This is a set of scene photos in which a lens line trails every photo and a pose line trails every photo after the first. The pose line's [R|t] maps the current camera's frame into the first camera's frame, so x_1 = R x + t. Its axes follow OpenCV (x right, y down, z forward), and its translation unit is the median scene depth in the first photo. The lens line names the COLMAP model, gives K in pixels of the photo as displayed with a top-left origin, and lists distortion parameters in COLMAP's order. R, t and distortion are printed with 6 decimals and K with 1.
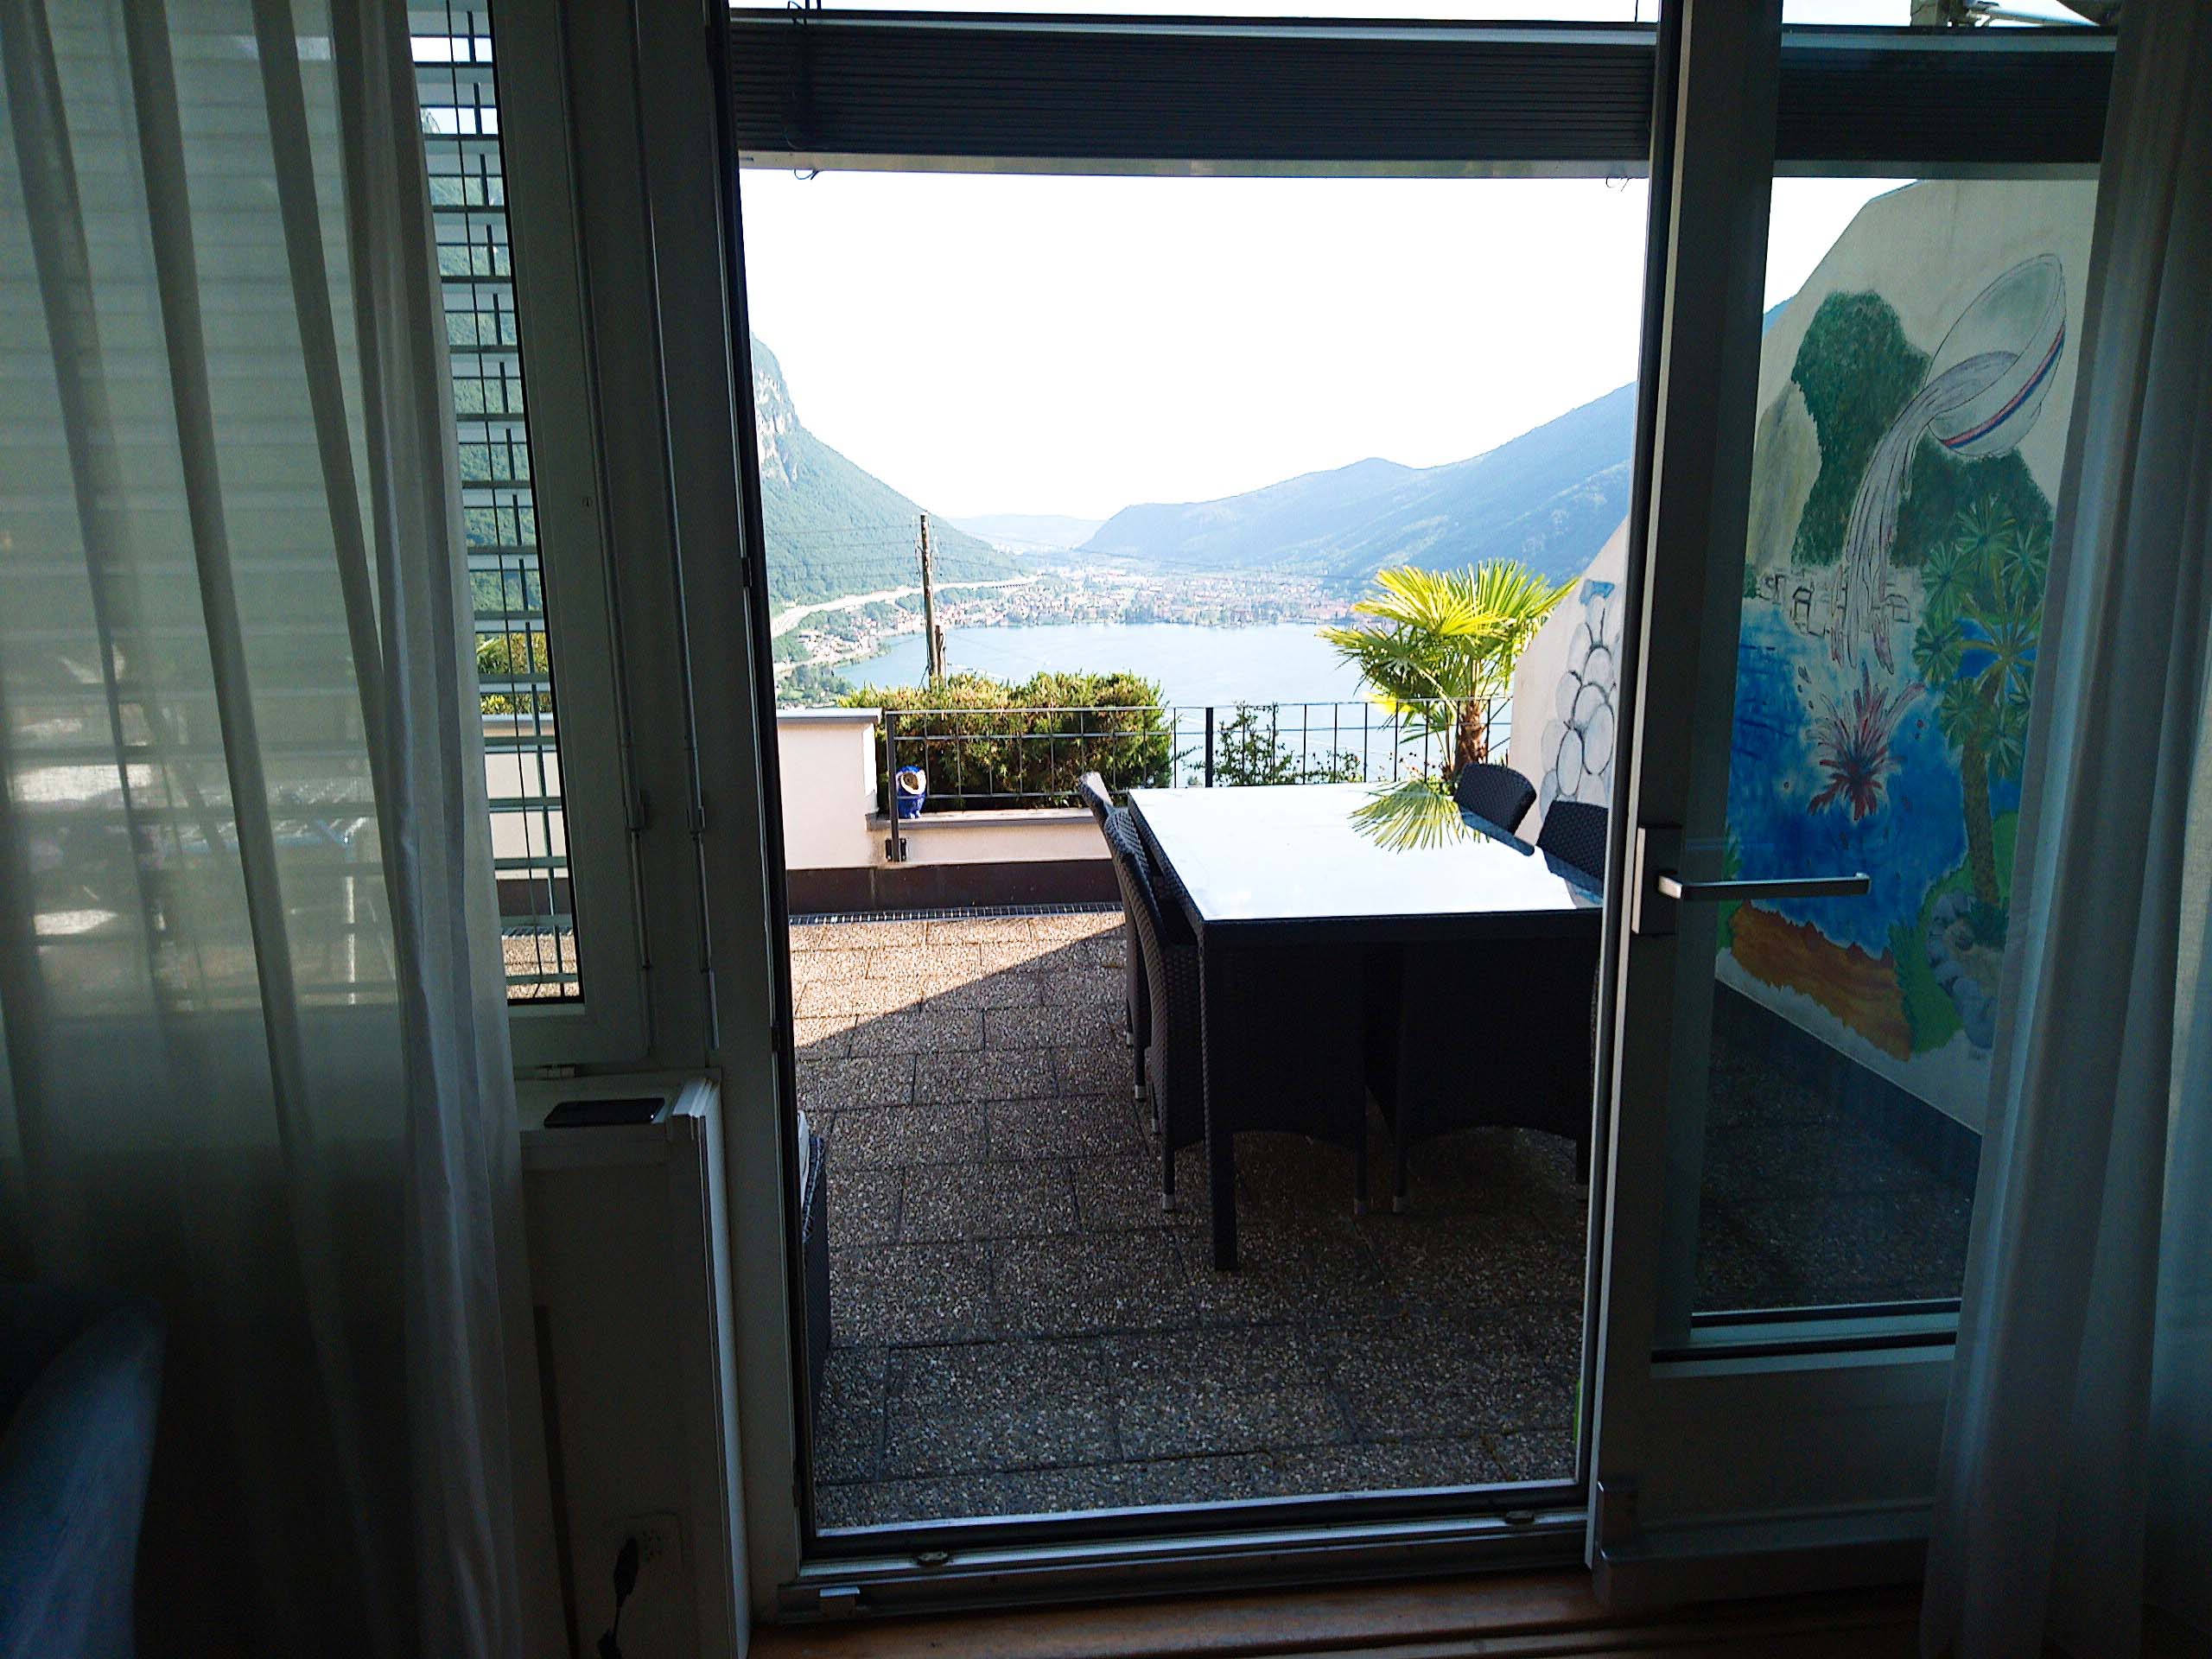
lens RADIAL K [[1503.2, 0, 1106.0], [0, 1503.2, 829.5], [0, 0, 1]] dist [0.002660, -0.001749]
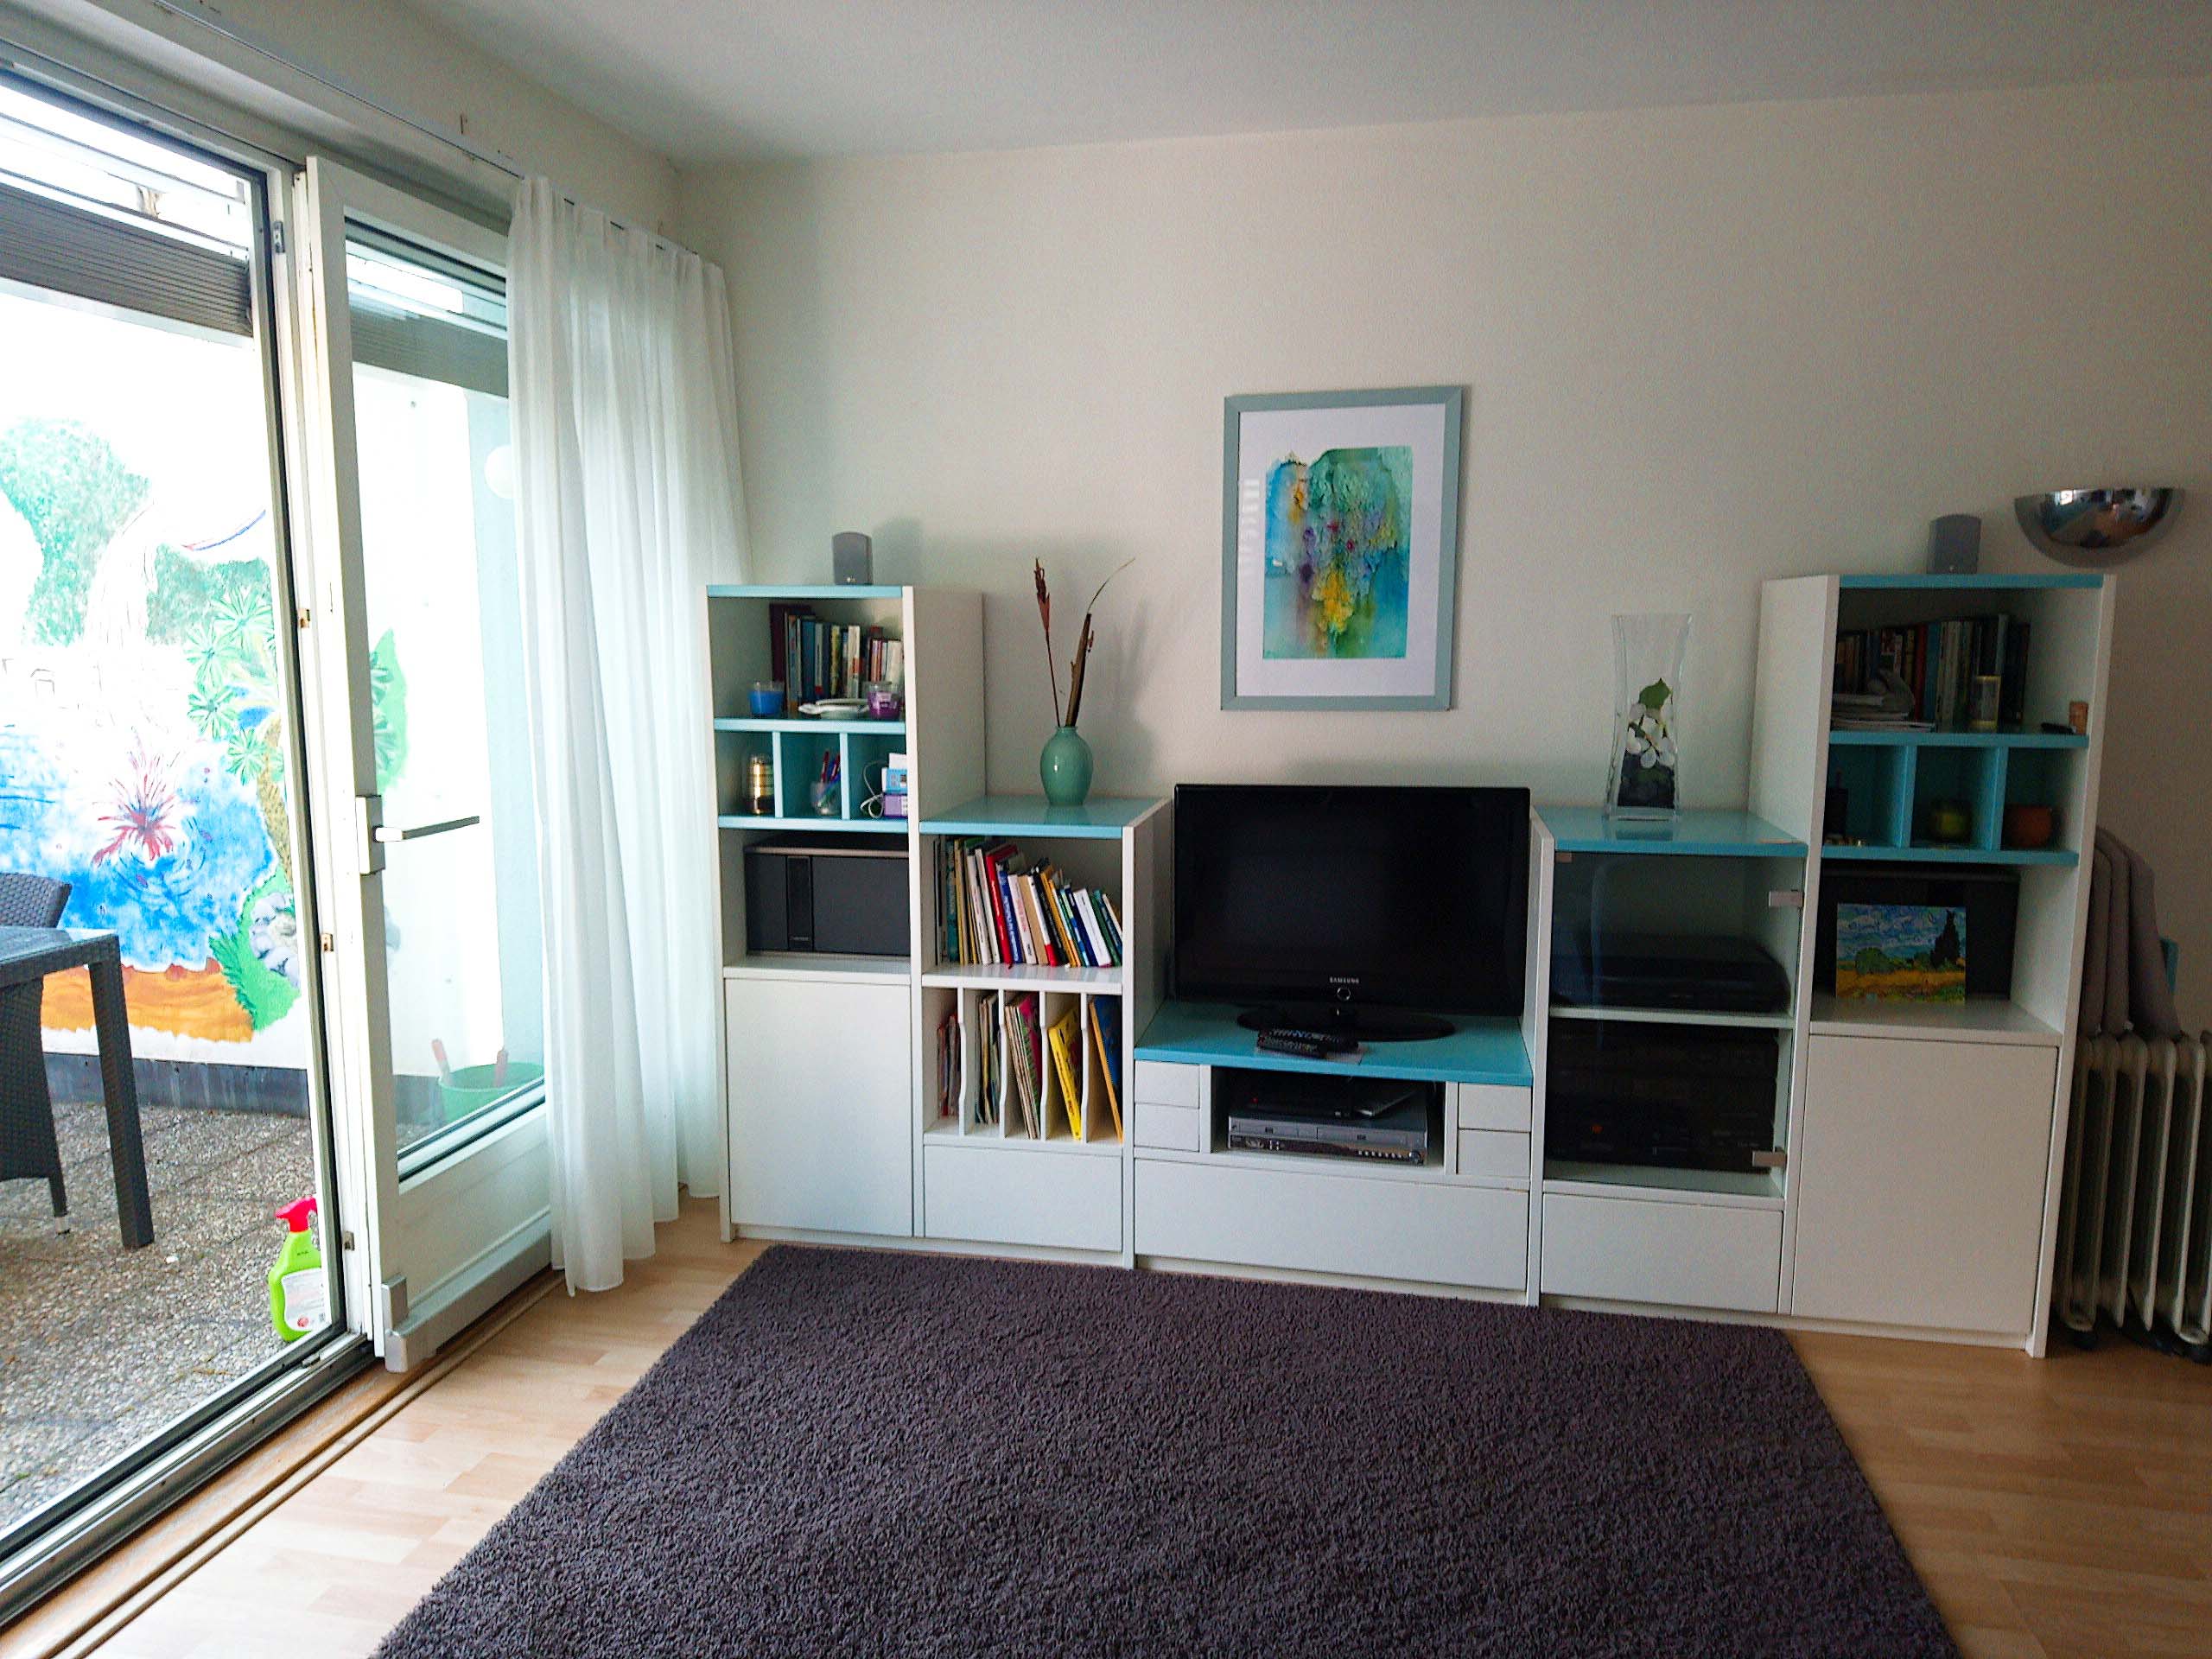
lens RADIAL K [[1343.3, 0, 1104.9], [0, 1343.3, 780.7], [0, 0, 1]] dist [-0.000079, -0.000543]
pose [[0.305018, -0.112526, 0.945675, -0.278688], [0.191901, 0.979889, 0.054701, 0.019401], [-0.932812, 0.164791, 0.320478, -0.041940]]
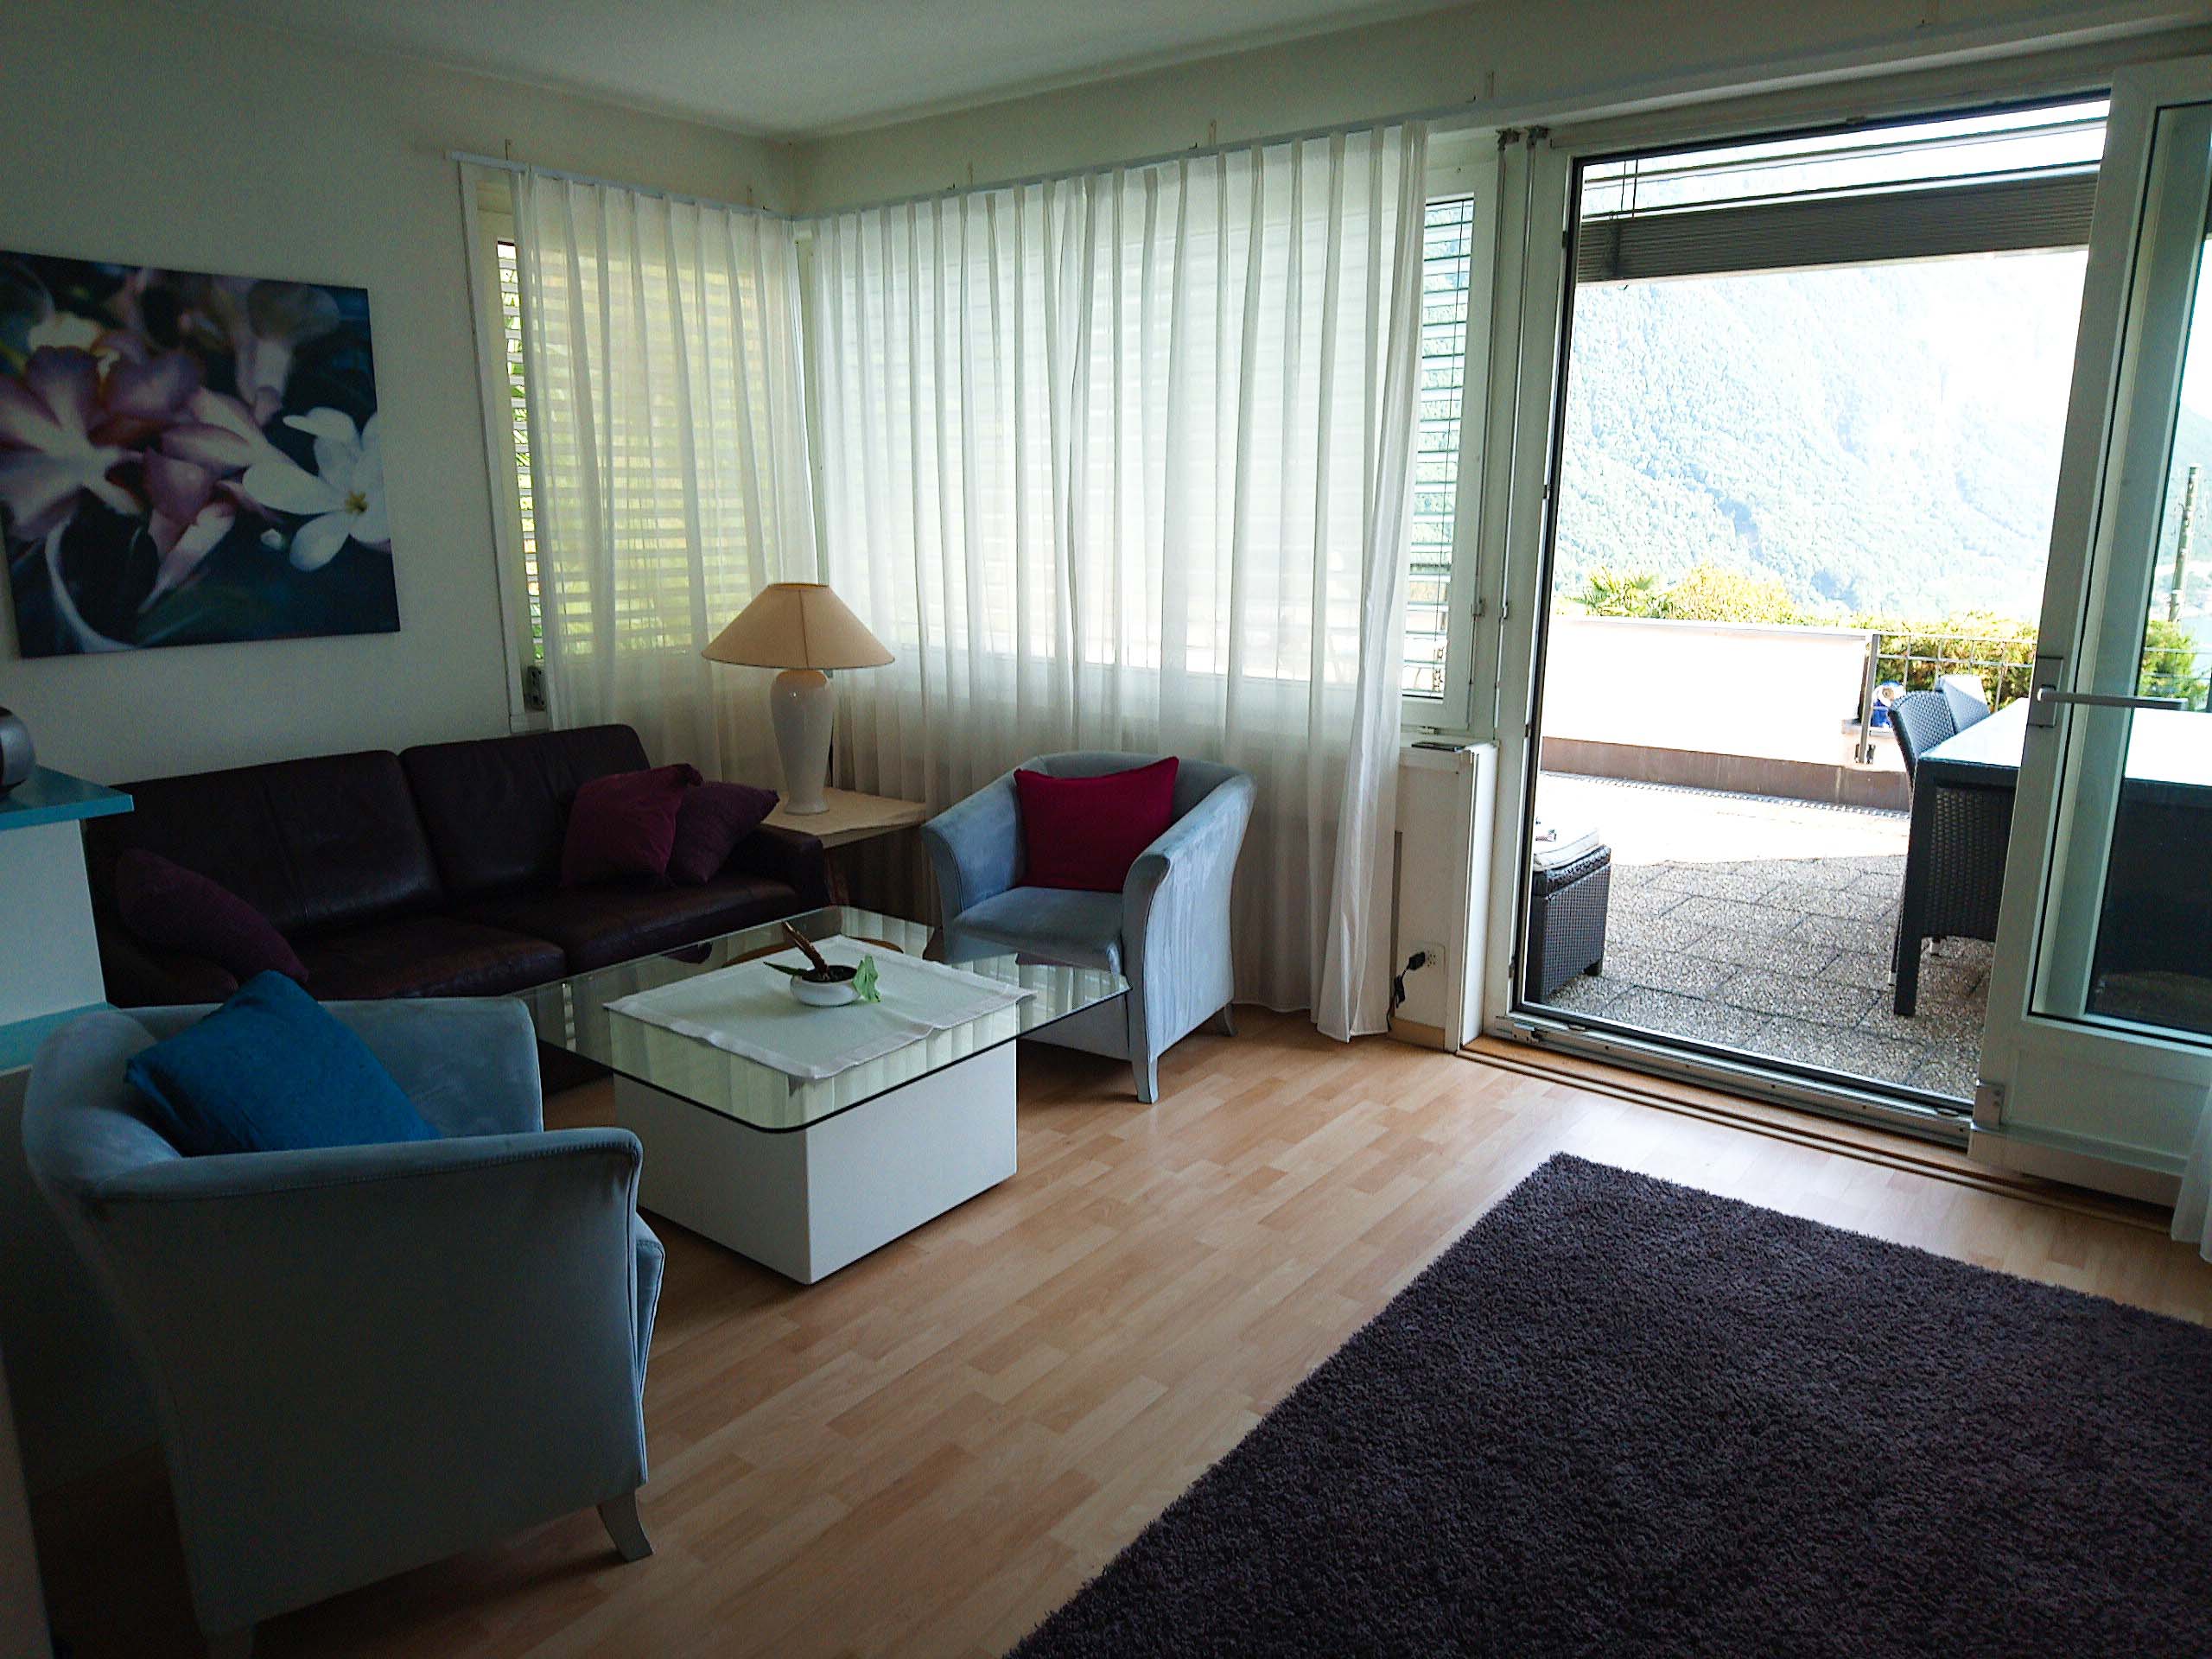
lens RADIAL K [[1503.2, 0, 1106.0], [0, 1503.2, 829.5], [0, 0, 1]] dist [0.002660, -0.001749]
pose [[0.727207, 0.158514, -0.667864, 0.314160], [-0.138345, 0.986851, 0.083586, 0.078959], [0.672332, 0.031612, 0.739575, -0.365276]]
